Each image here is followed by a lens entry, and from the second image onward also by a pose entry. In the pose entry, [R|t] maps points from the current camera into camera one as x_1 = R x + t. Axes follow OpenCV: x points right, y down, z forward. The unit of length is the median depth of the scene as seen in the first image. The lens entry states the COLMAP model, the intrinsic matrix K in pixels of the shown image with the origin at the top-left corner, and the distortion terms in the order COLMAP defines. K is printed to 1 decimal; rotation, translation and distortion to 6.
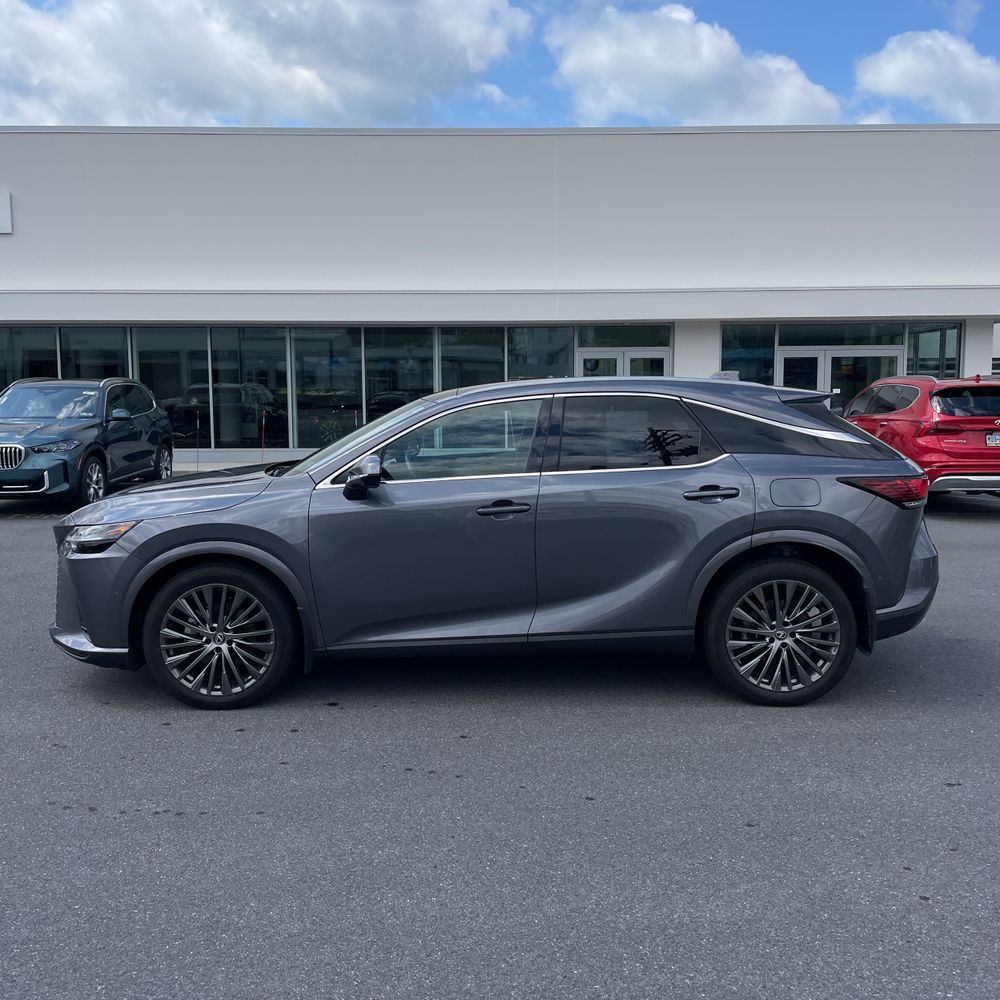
lens RADIAL K [[1007.0, 0, 503.5], [0, 1007.0, 469.8], [0, 0, 1]] dist [0.040529, -0.004289]
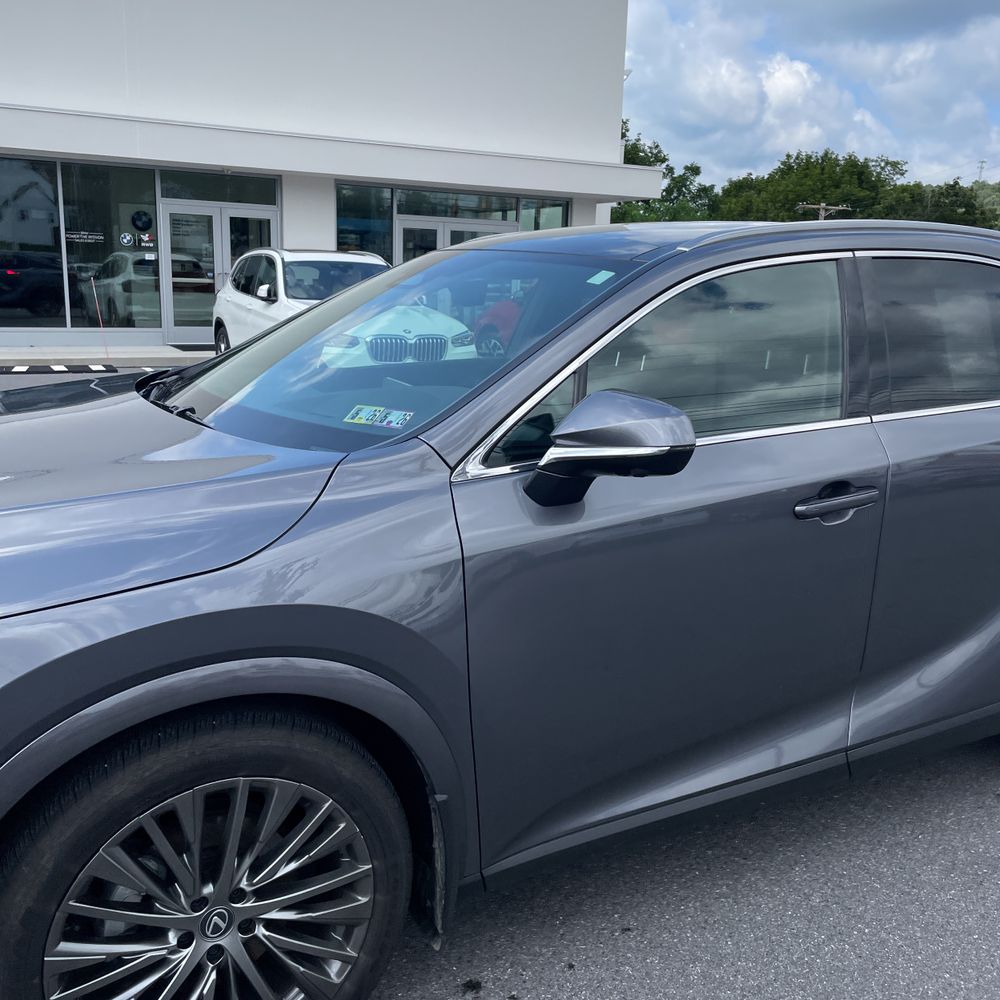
lens RADIAL K [[1014.3, 0, 485.0], [0, 1014.3, 486.1], [0, 0, 1]] dist [0.080254, -0.105567]
pose [[0.875786, -0.065923, 0.478176, -0.359086], [0.001558, 0.991011, 0.133770, -0.030030], [-0.482697, -0.116409, 0.868017, 0.663894]]
